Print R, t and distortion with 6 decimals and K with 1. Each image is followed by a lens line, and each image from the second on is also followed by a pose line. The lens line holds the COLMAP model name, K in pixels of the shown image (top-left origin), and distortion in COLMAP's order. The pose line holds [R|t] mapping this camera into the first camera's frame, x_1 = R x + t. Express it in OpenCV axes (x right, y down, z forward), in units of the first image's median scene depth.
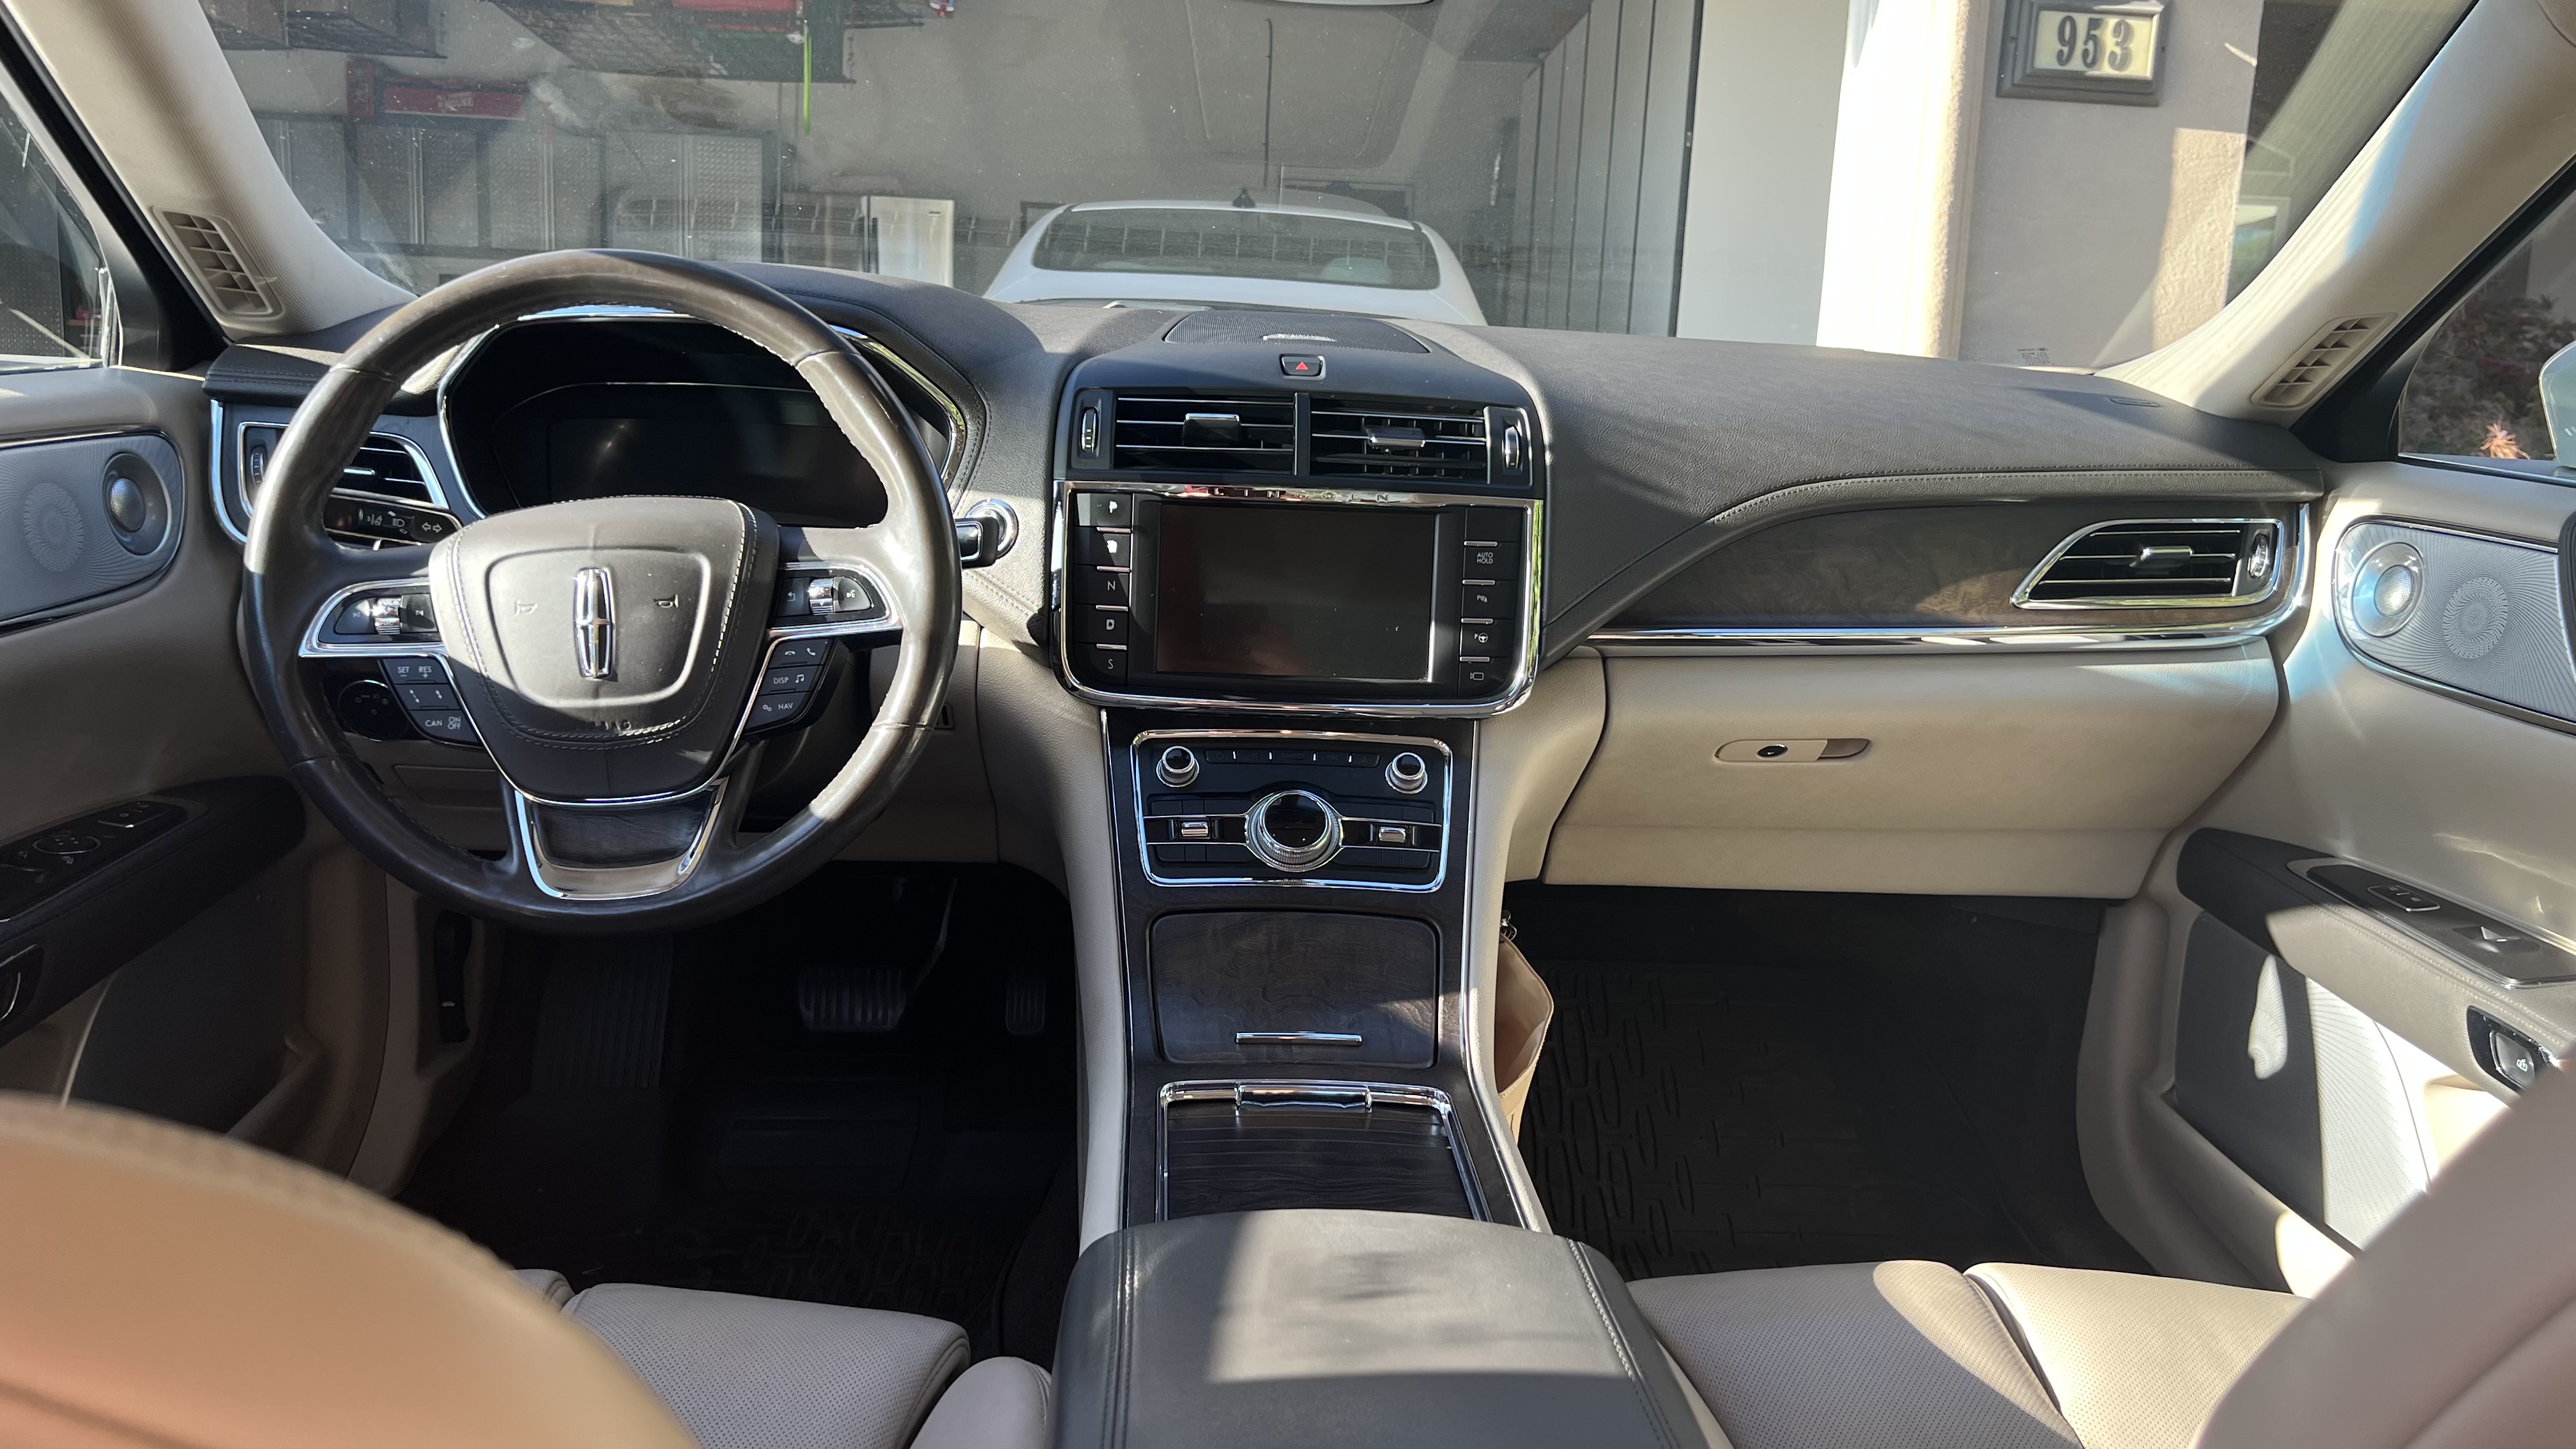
lens RADIAL K [[1891.3, 0, 1288.0], [0, 1891.3, 724.5], [0, 0, 1]] dist [0.034950, -0.027320]
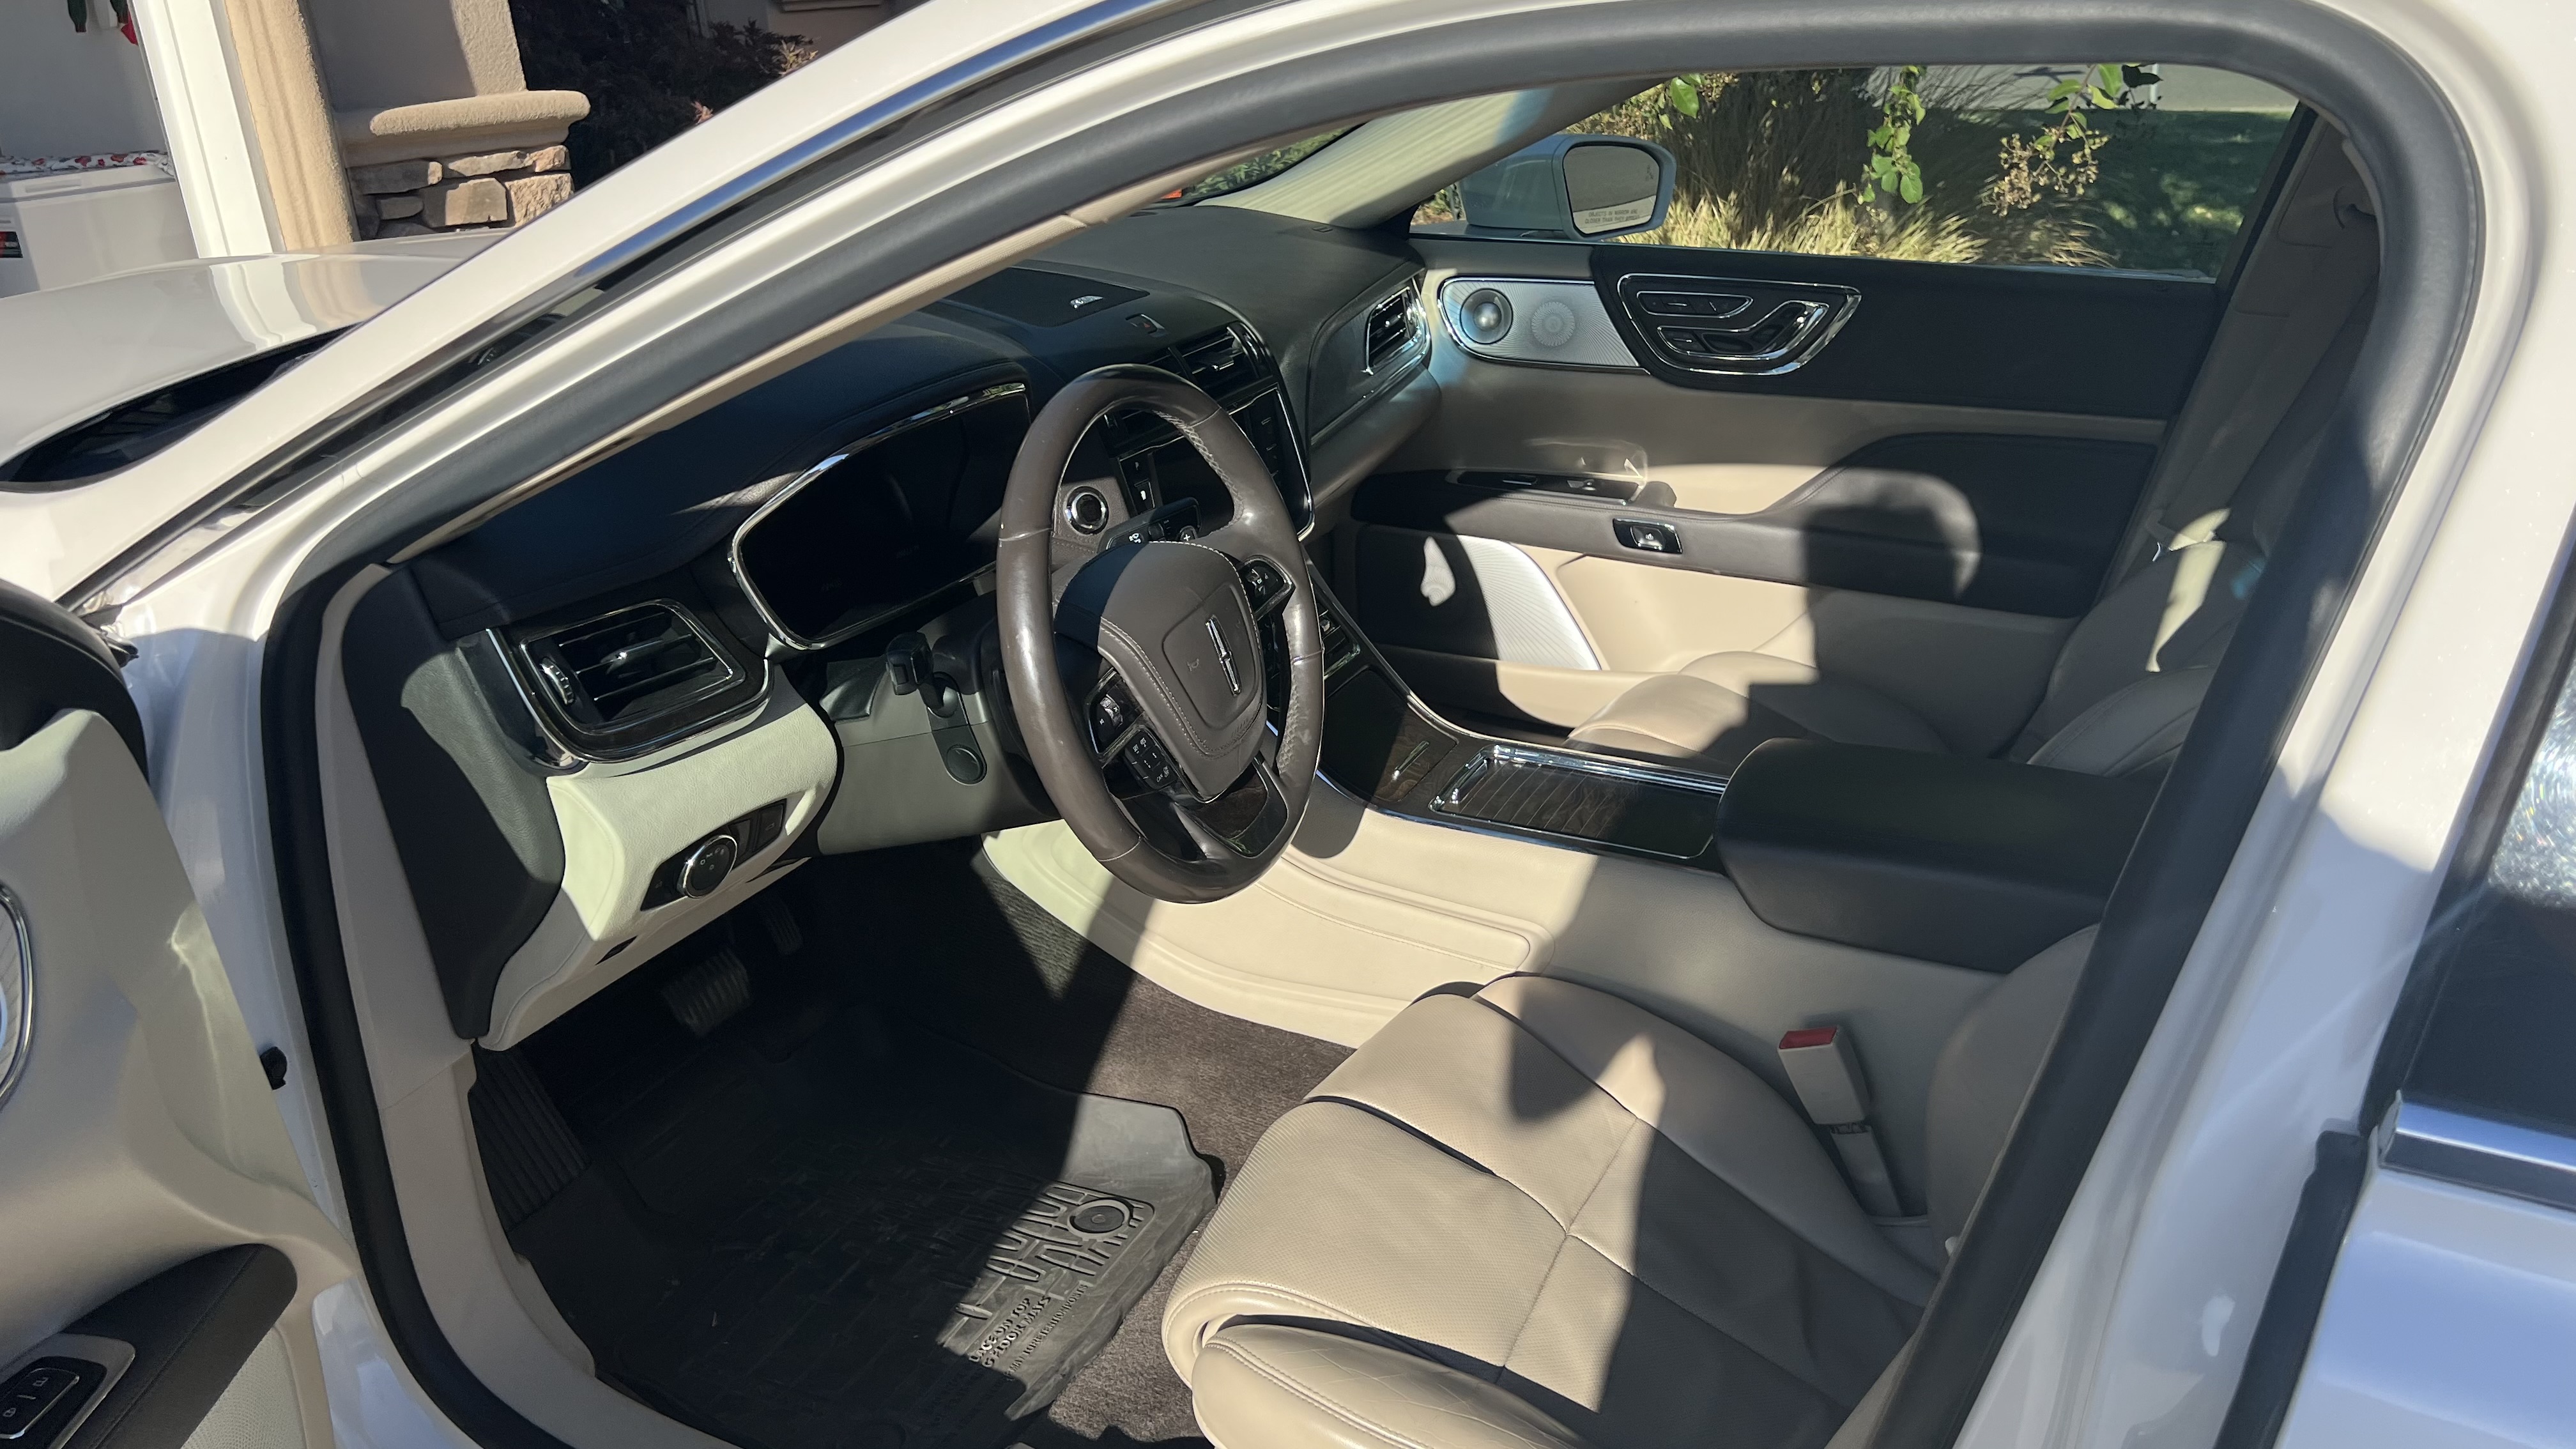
lens RADIAL K [[1891.3, 0, 1273.5], [0, 1891.3, 719.6], [0, 0, 1]] dist [0.091150, -0.133489]
pose [[0.485469, -0.381589, 0.786581, -1.156949], [0.229457, 0.923789, 0.306533, -0.336549], [-0.843605, 0.031674, 0.536029, 0.224192]]
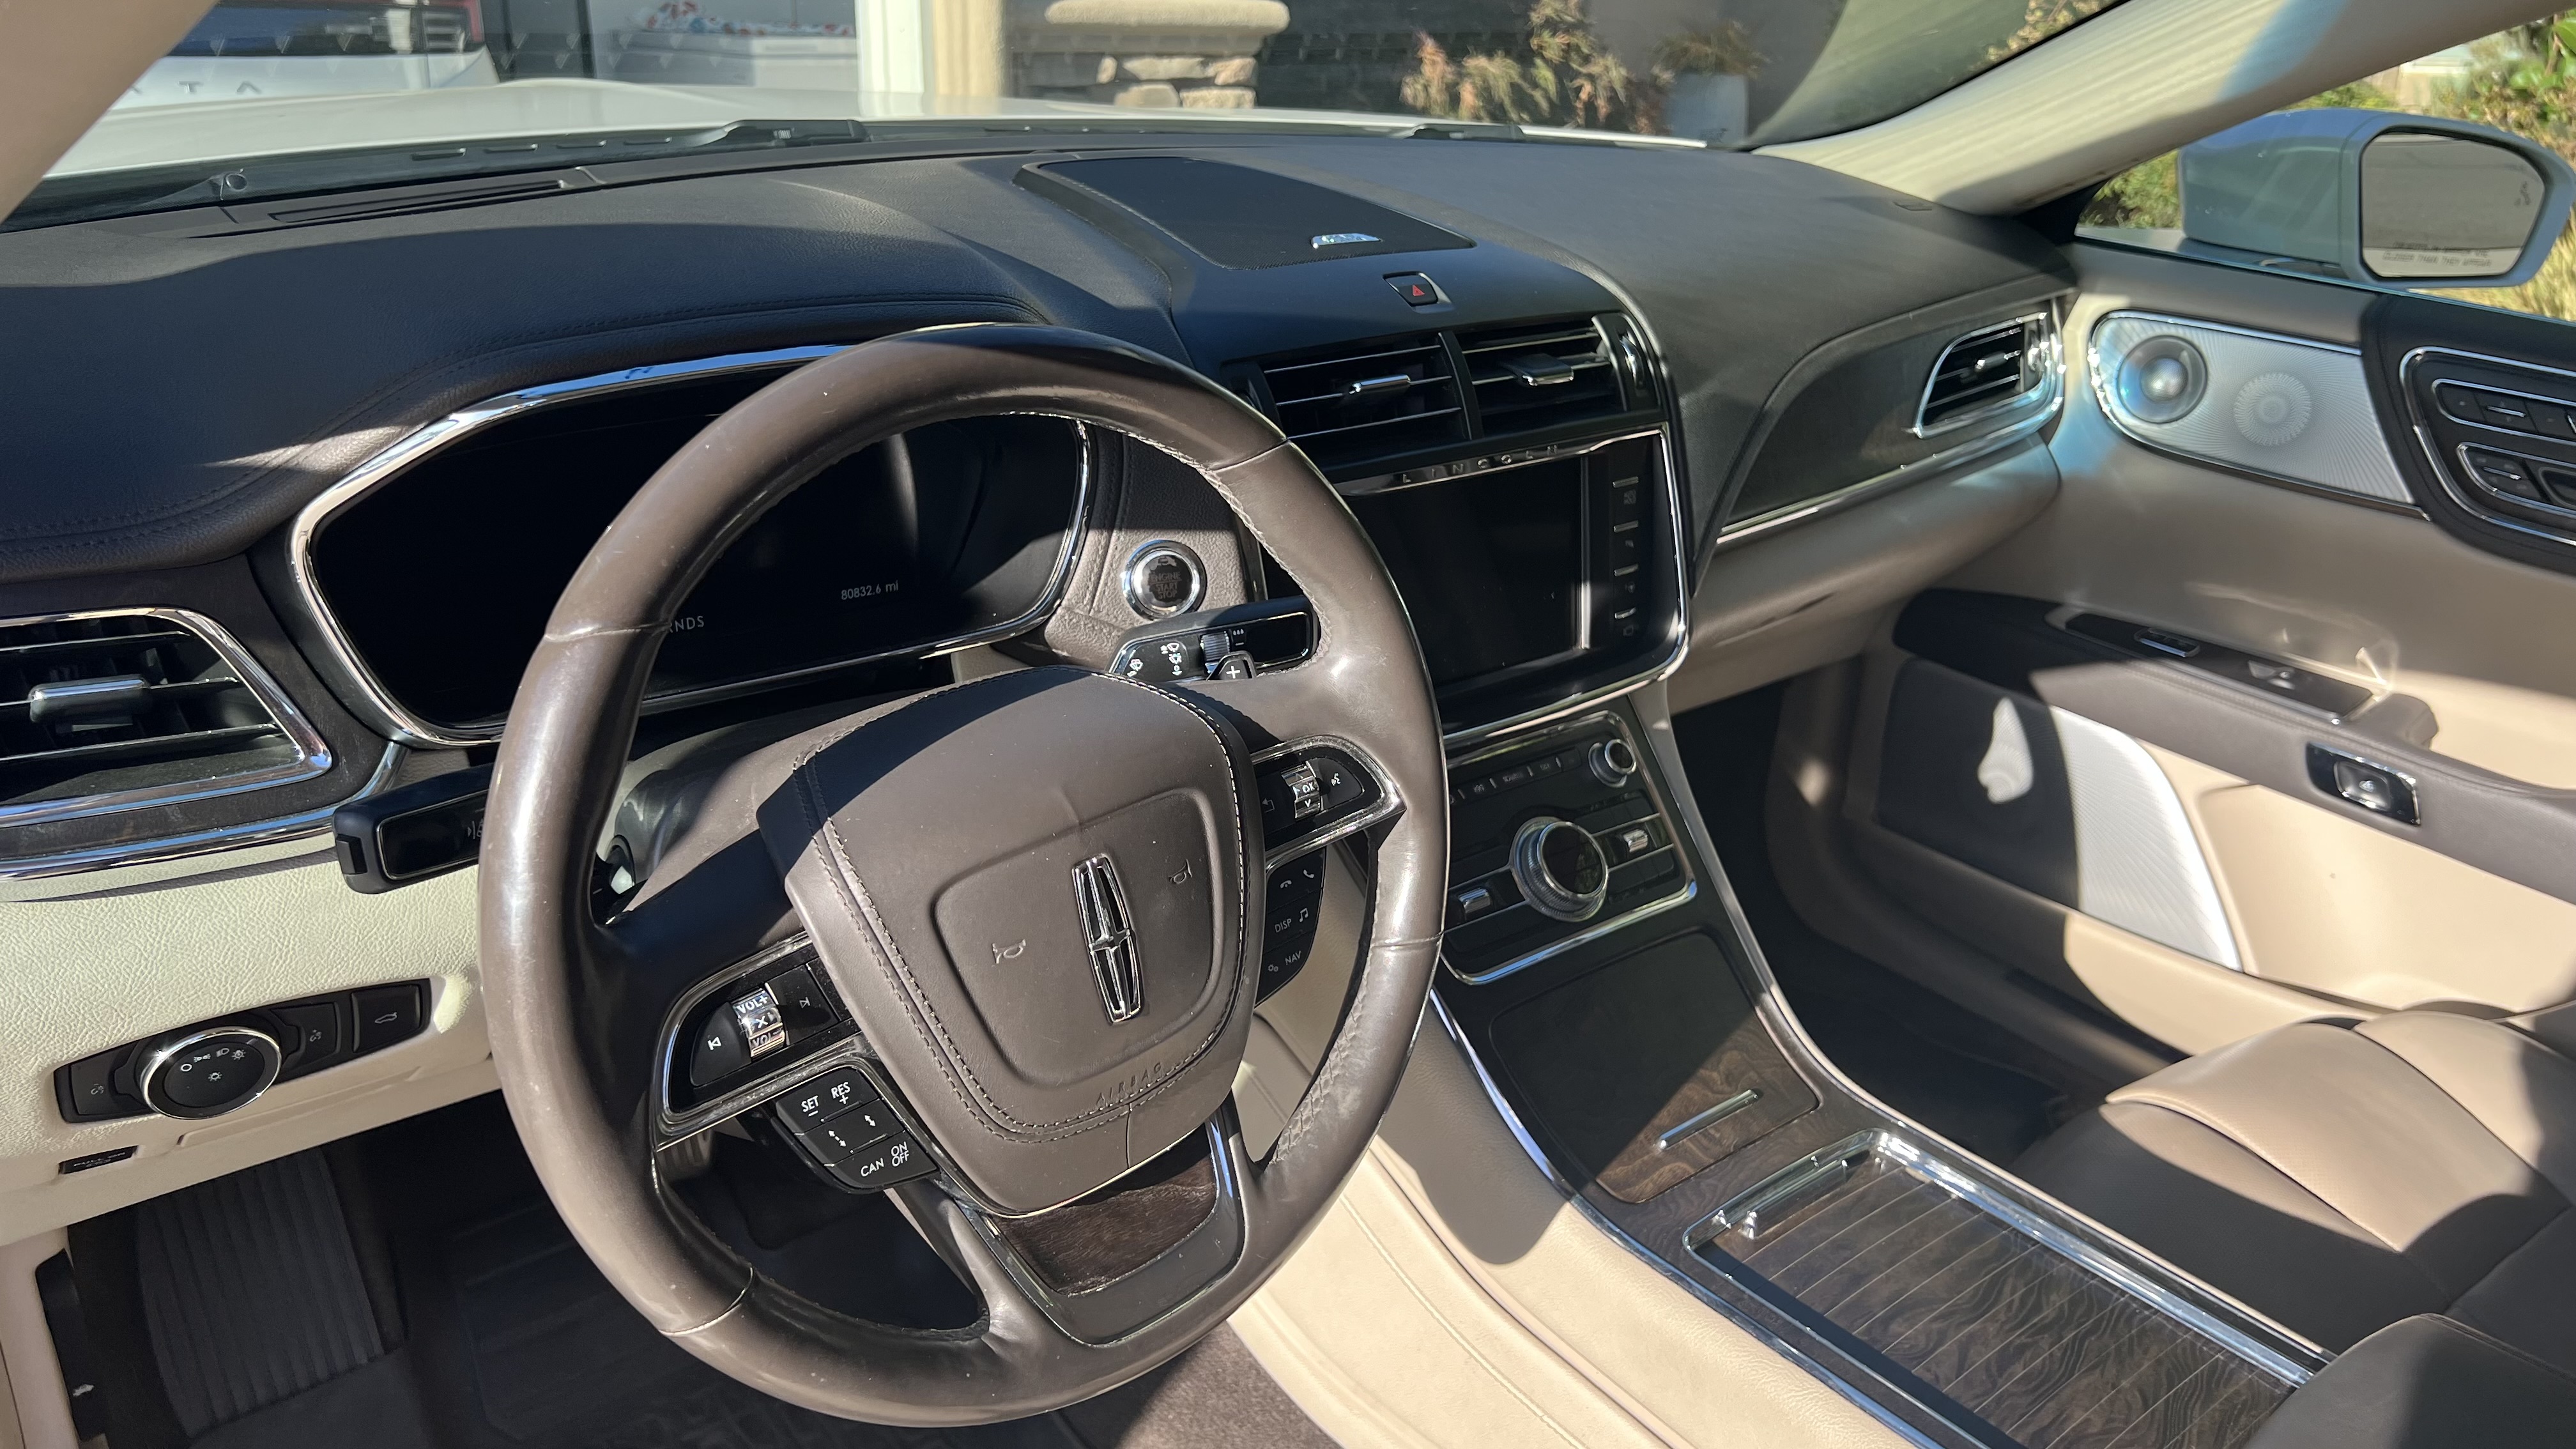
lens RADIAL K [[1925.6, 0, 1279.5], [0, 1925.6, 709.2], [0, 0, 1]] dist [0.007226, -0.009036]
pose [[0.807711, -0.232373, 0.541854, -0.540055], [0.116301, 0.963792, 0.239958, -0.230181], [-0.577994, -0.130798, 0.805490, 0.376140]]
